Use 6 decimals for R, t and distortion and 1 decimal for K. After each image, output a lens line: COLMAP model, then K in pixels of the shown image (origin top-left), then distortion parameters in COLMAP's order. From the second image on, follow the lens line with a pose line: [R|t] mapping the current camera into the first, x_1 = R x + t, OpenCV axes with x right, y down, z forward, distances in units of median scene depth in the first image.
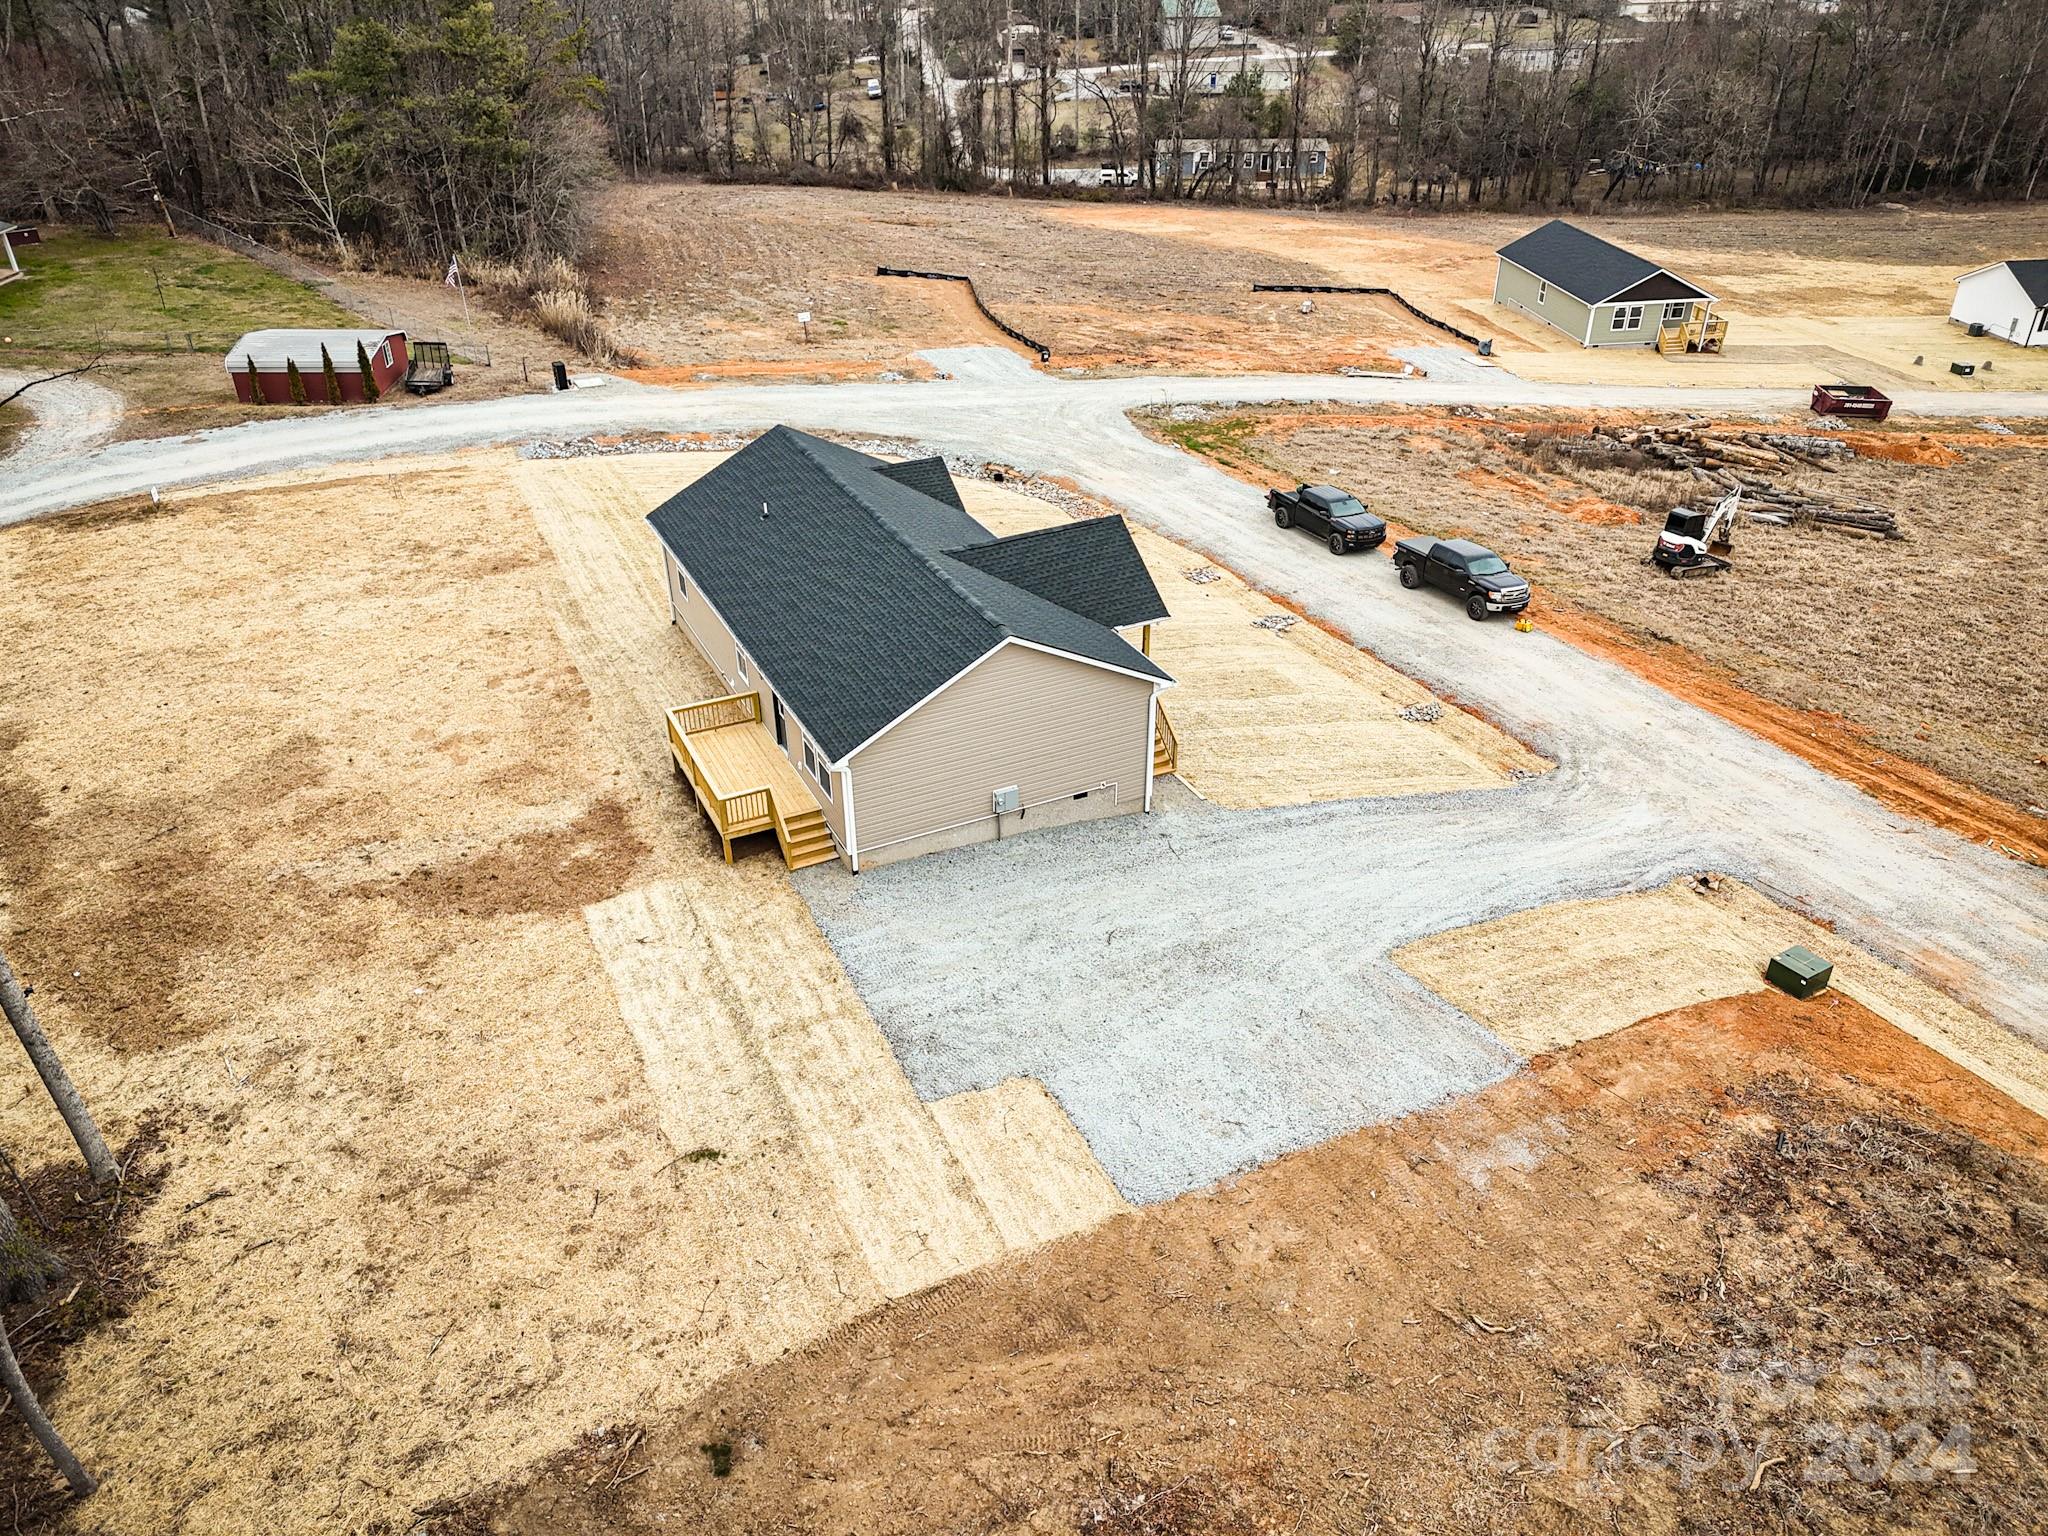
lens RADIAL K [[1508.0, 0, 1035.1], [0, 1508.0, 761.9], [0, 0, 1]] dist [0.078884, -0.072282]
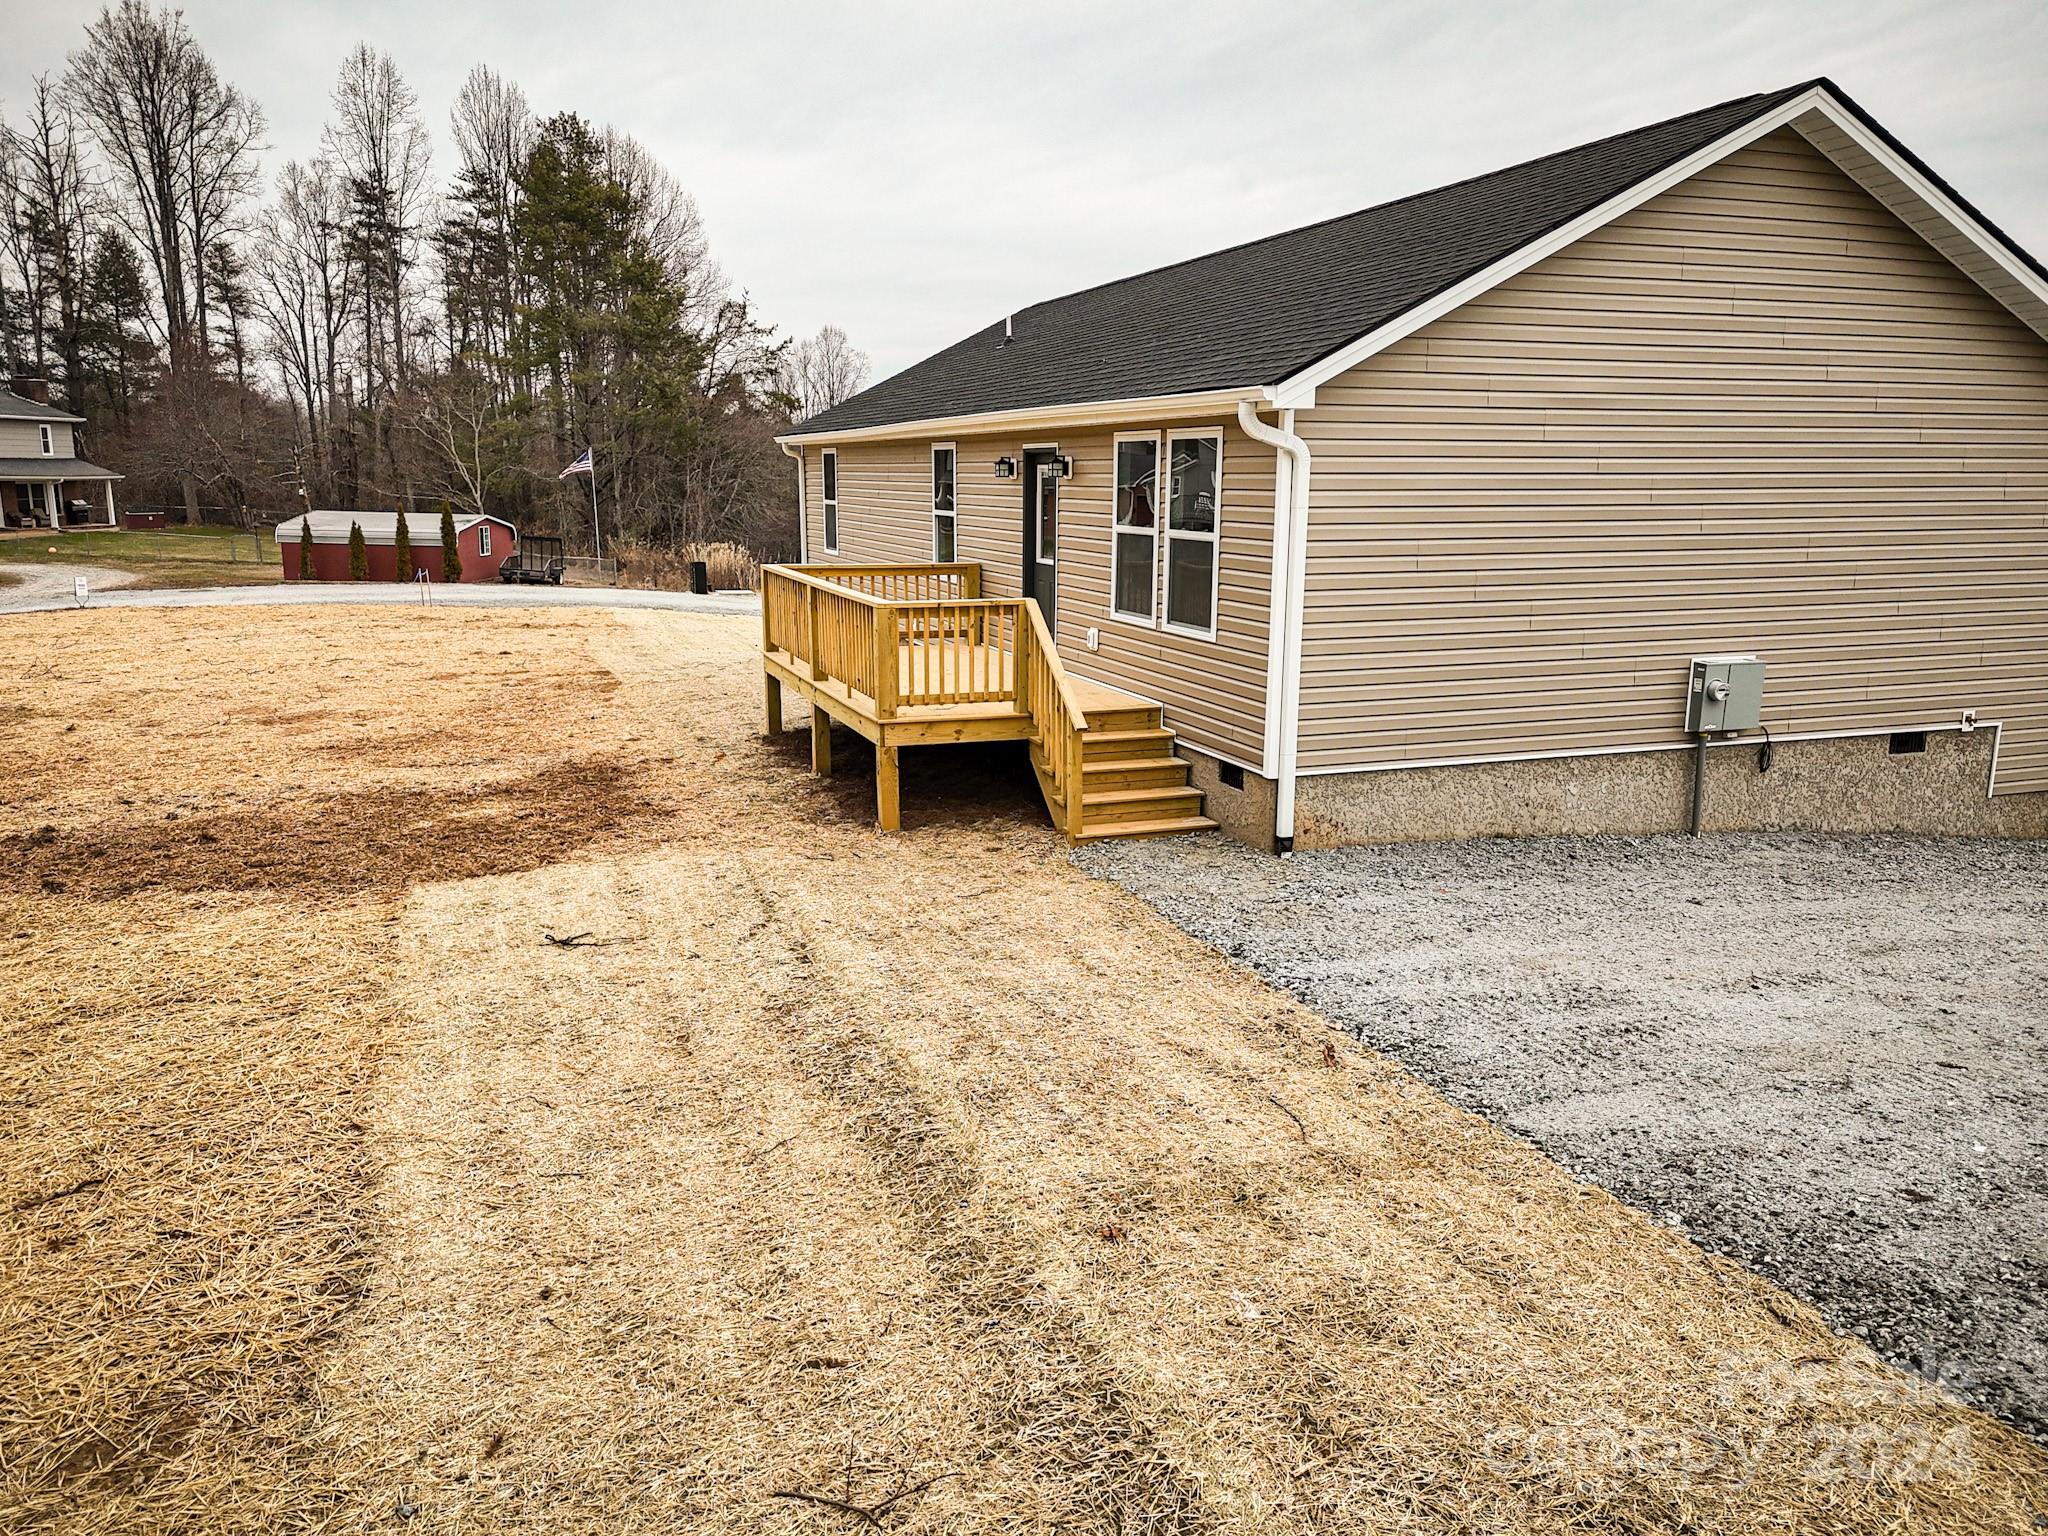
lens RADIAL K [[1508.0, 0, 1017.2], [0, 1508.0, 764.7], [0, 0, 1]] dist [0.078884, -0.072282]
pose [[0.993845, 0.028964, -0.106930, -0.142040], [-0.062933, 0.941960, -0.329775, 0.165198], [0.091173, 0.334474, 0.937984, 0.702549]]
